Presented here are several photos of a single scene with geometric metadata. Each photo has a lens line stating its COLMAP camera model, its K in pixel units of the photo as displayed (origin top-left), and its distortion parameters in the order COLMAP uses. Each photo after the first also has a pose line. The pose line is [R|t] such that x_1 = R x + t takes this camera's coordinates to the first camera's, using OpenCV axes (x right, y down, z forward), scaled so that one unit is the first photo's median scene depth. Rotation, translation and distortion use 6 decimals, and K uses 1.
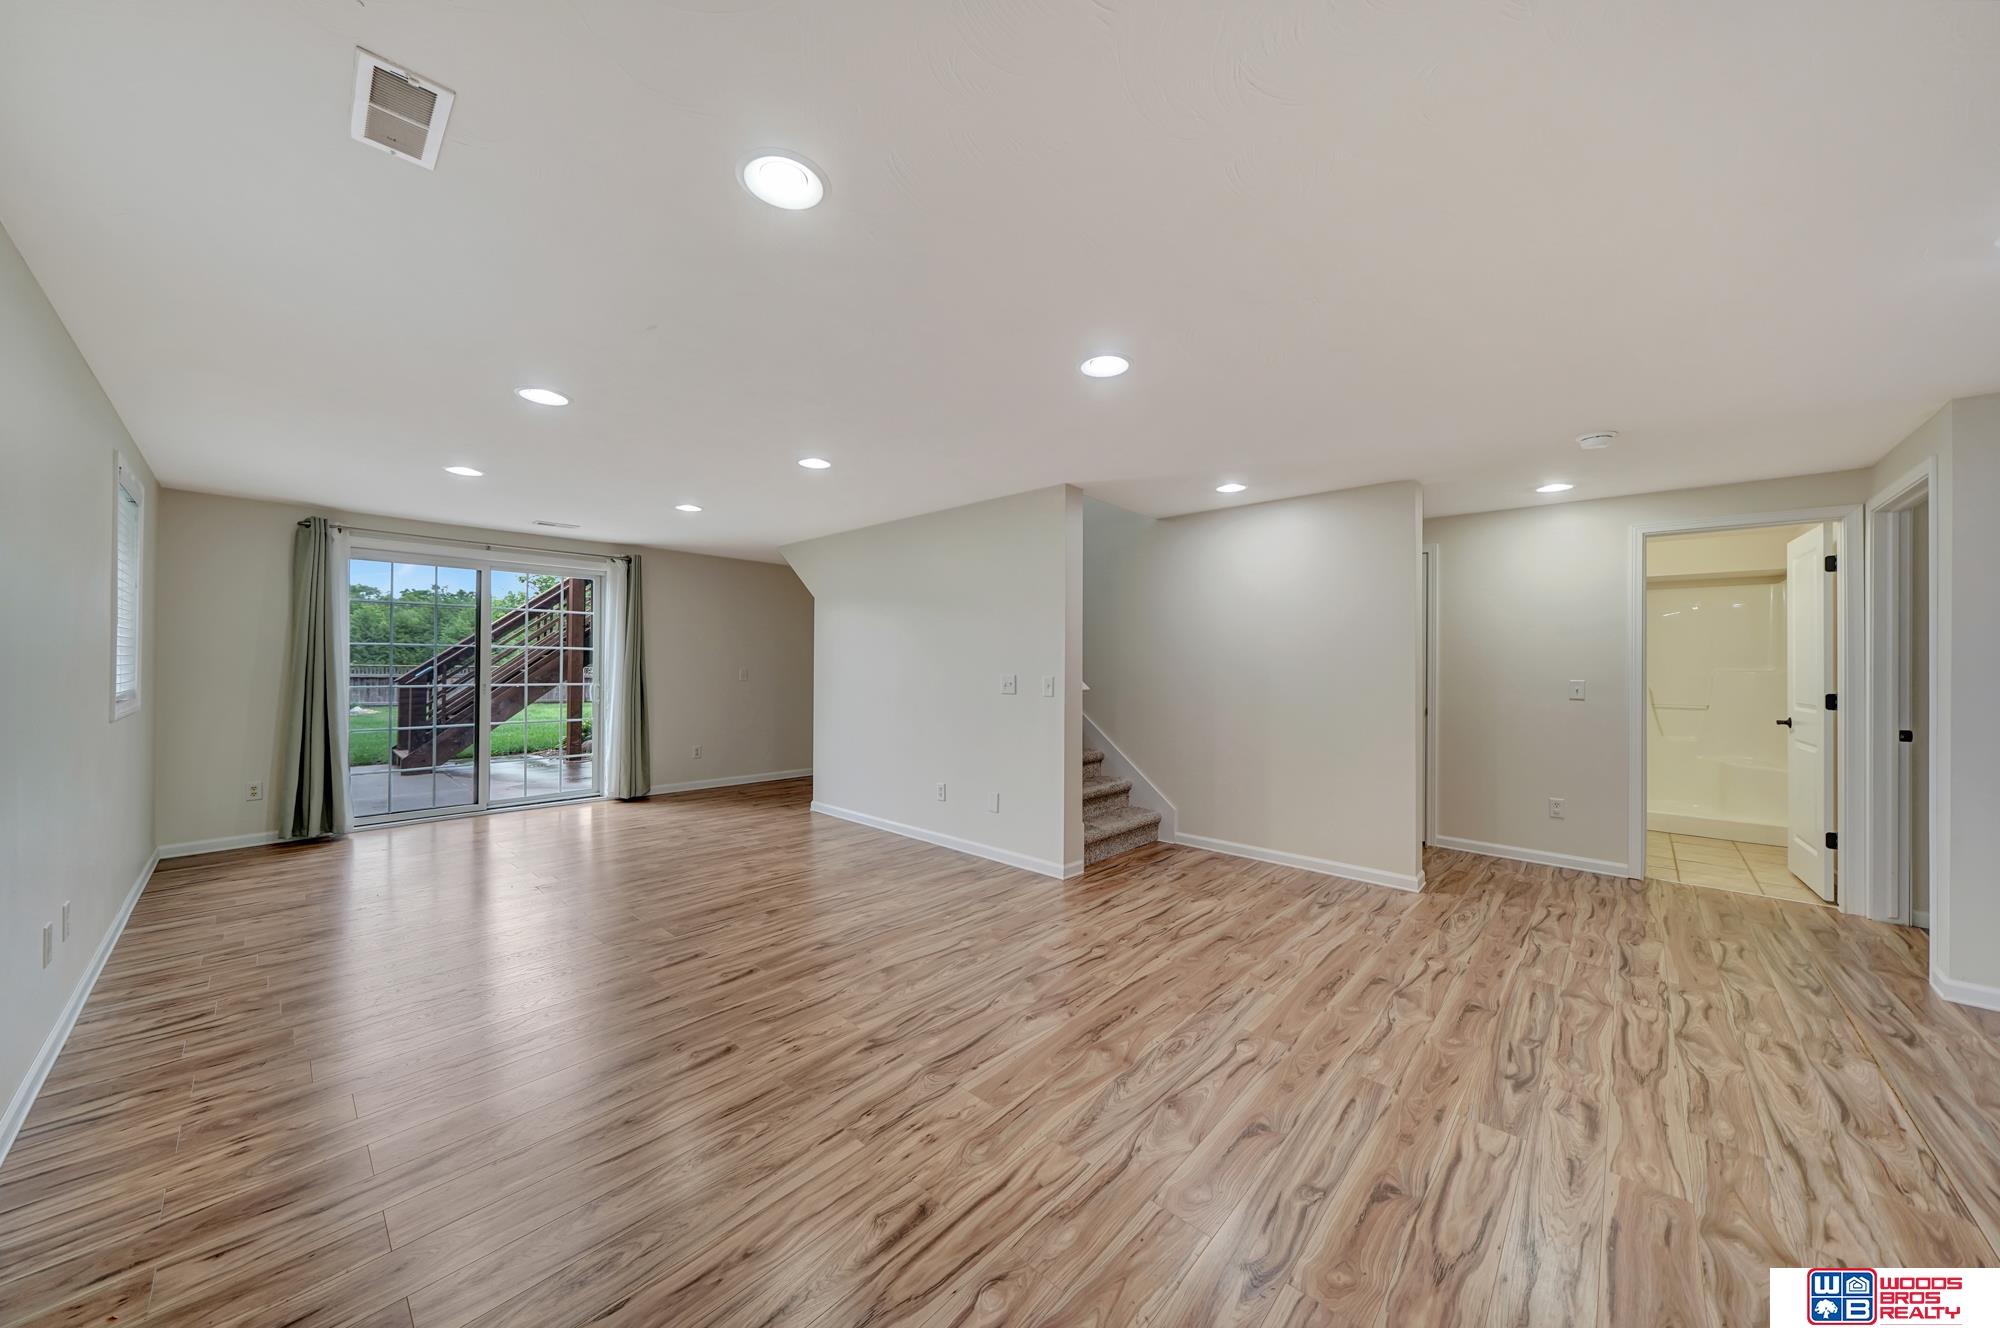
lens RADIAL K [[664.3, 0, 1000.0], [0, 664.3, 664.0], [0, 0, 1]] dist [0.012111, 0.000024]
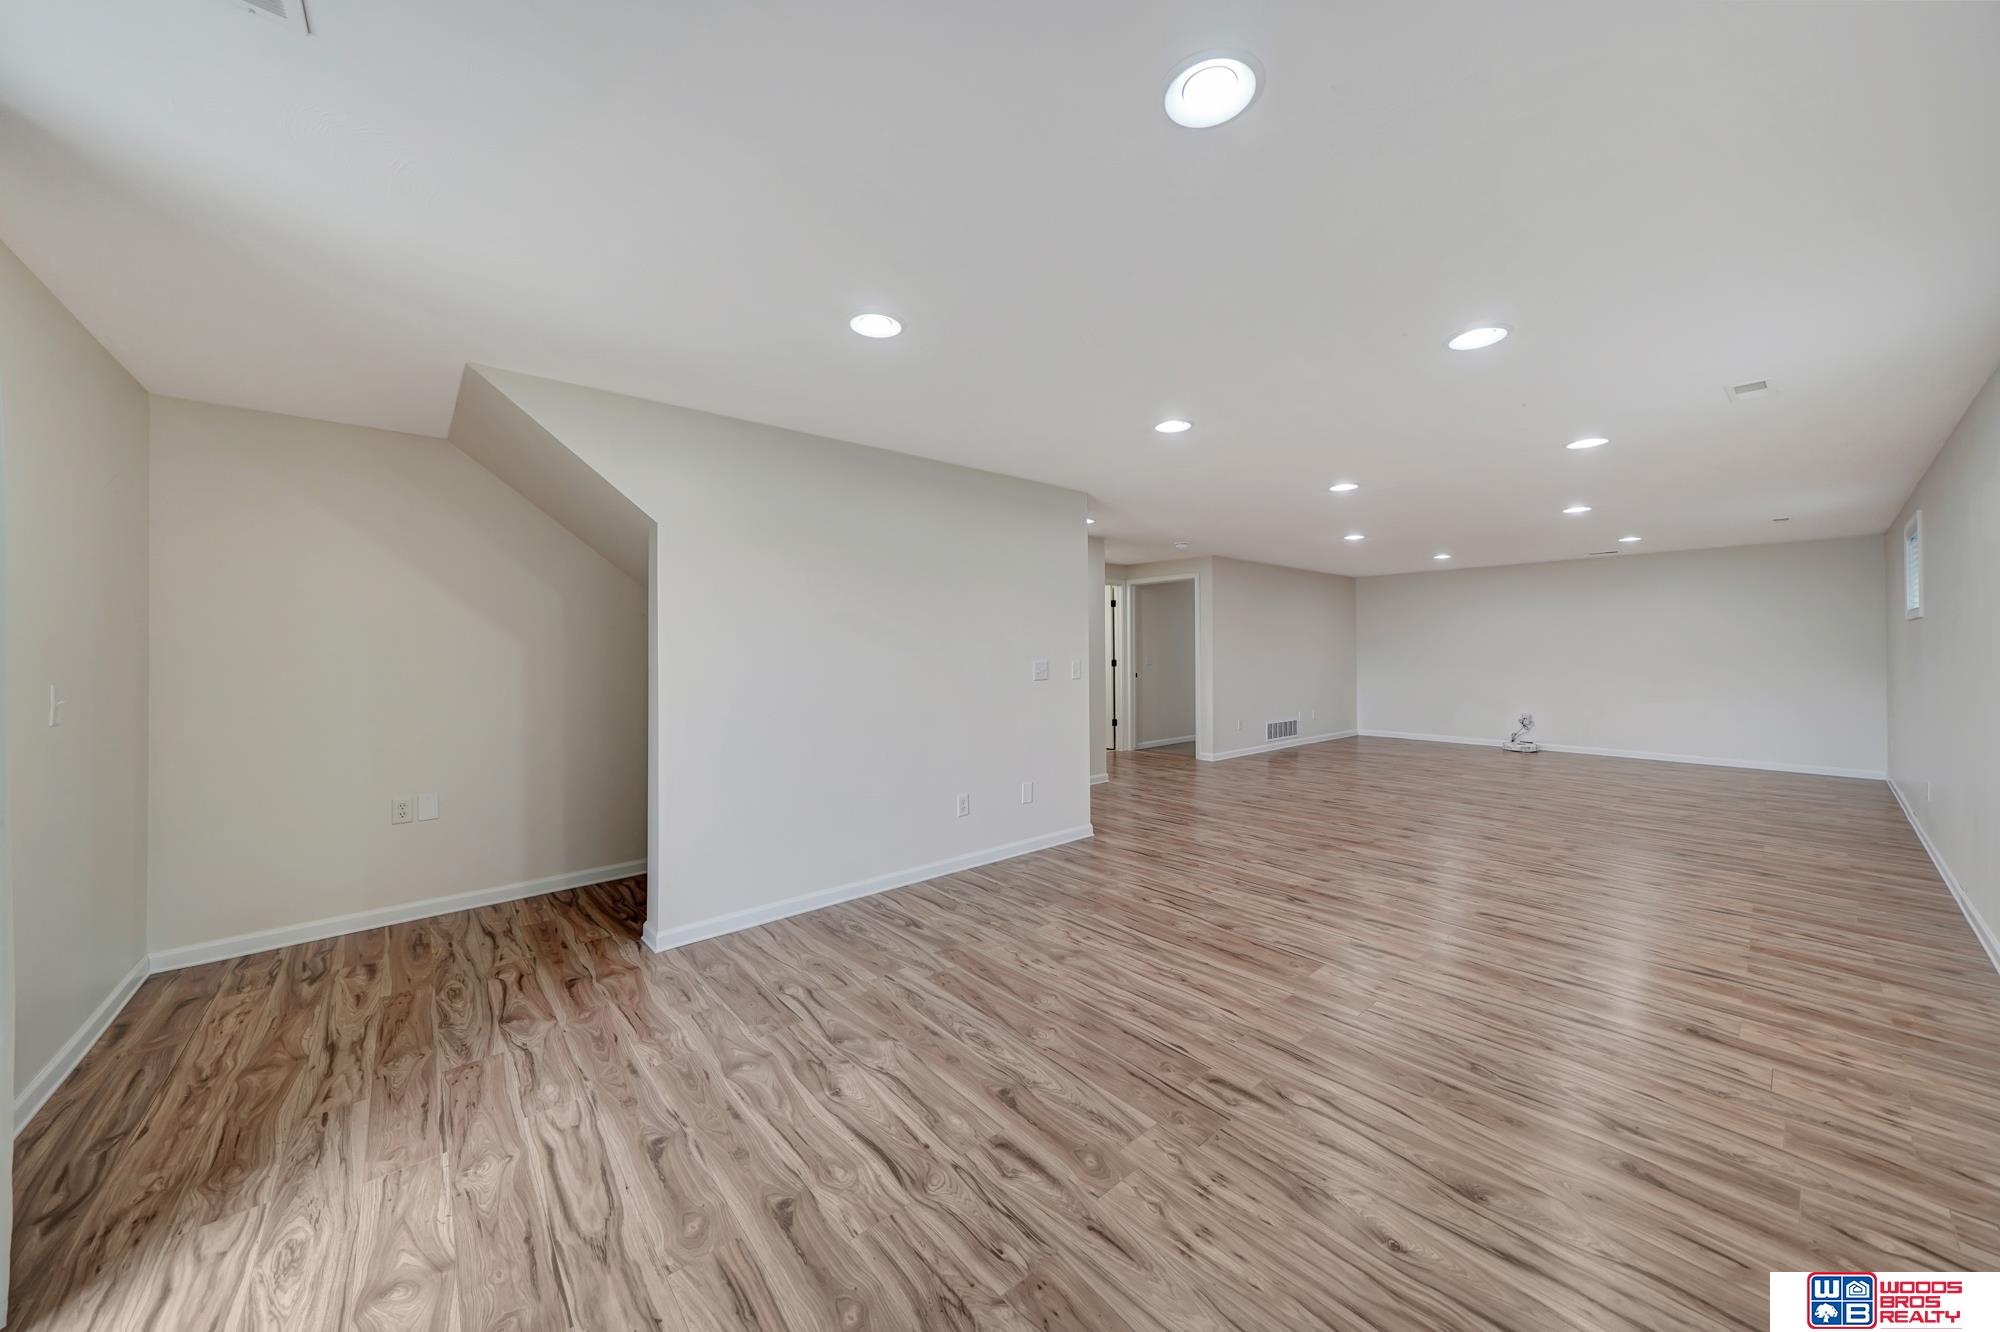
lens RADIAL K [[693.0, 0, 991.0], [0, 693.0, 655.9], [0, 0, 1]] dist [-0.000862, -0.000015]
pose [[0.130856, -0.012085, 0.991328, -1.241647], [0.011379, 0.999878, 0.010687, 0.002076], [-0.991336, 0.009882, 0.130978, 1.146057]]
